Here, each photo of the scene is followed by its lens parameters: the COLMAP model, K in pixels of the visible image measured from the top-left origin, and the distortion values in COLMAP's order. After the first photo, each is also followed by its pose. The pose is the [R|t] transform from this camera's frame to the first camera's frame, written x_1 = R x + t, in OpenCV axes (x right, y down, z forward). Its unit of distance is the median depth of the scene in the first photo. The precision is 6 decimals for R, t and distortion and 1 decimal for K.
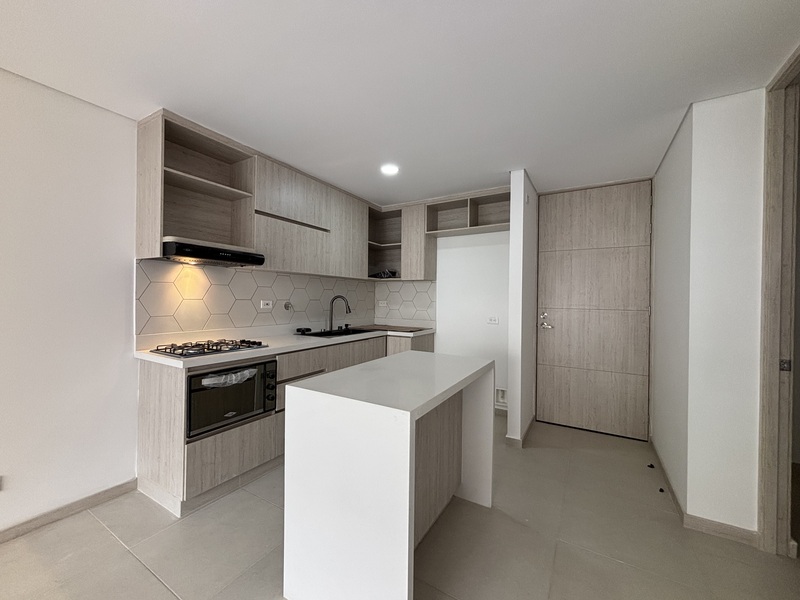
lens RADIAL K [[322.5, 0, 398.8], [0, 322.5, 300.4], [0, 0, 1]] dist [0.003233, 0.000491]
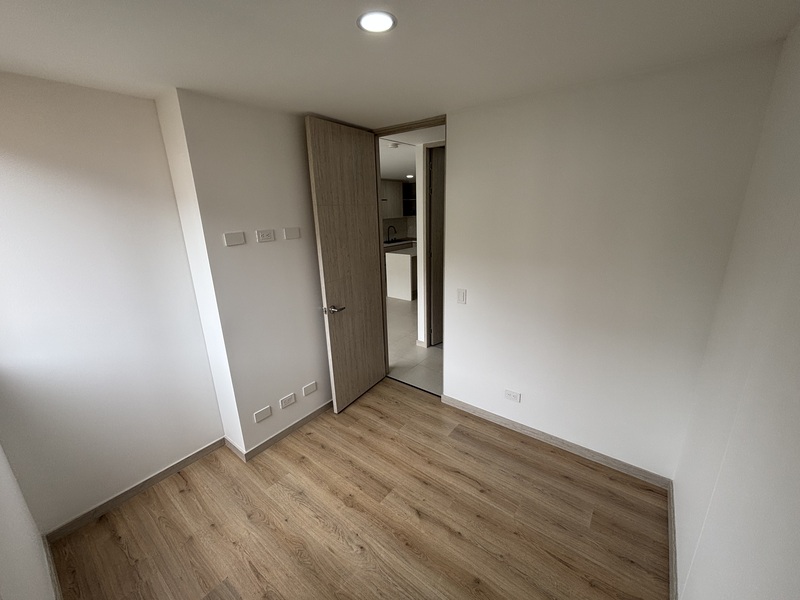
lens RADIAL K [[322.5, 0, 399.1], [0, 322.5, 299.3], [0, 0, 1]] dist [0.003233, 0.000491]
pose [[0.992602, -0.007805, -0.121166, 0.193746], [0.039694, 0.963955, 0.263086, -0.146675], [0.114745, -0.265949, 0.957134, -1.772617]]
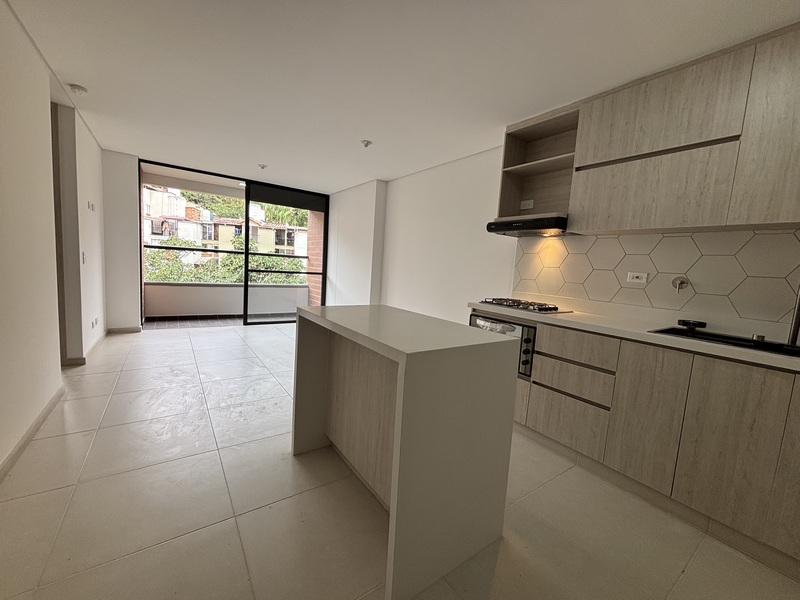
lens RADIAL K [[322.5, 0, 396.7], [0, 322.5, 298.6], [0, 0, 1]] dist [0.003233, 0.000491]
pose [[-0.403221, 0.051941, -0.913627, 0.529413], [-0.082889, 0.992211, 0.092991, 0.038080], [0.911341, 0.113225, -0.395775, 0.809311]]
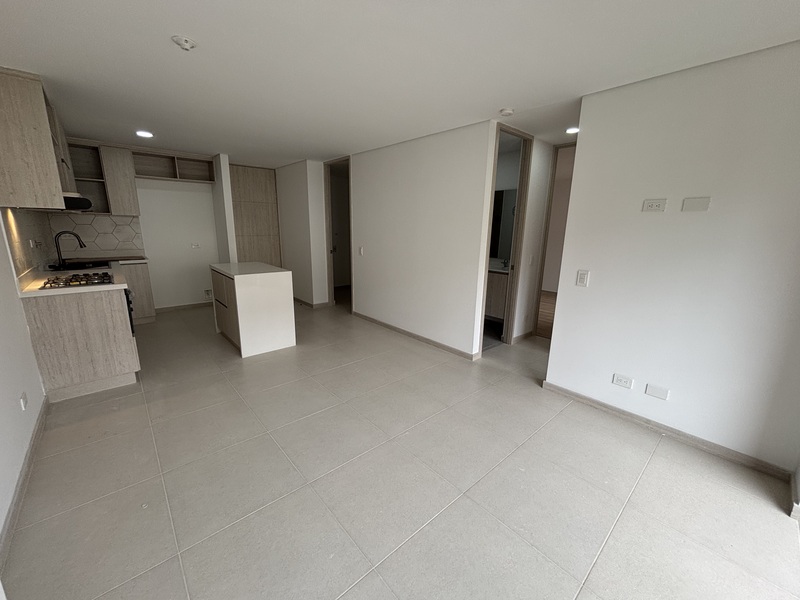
lens RADIAL K [[322.5, 0, 401.9], [0, 322.5, 300.3], [0, 0, 1]] dist [0.003233, 0.000491]
pose [[0.301456, -0.226562, 0.926172, -1.147286], [-0.006427, 0.970854, 0.239584, -0.072093], [-0.953459, -0.078177, 0.291213, -0.459126]]
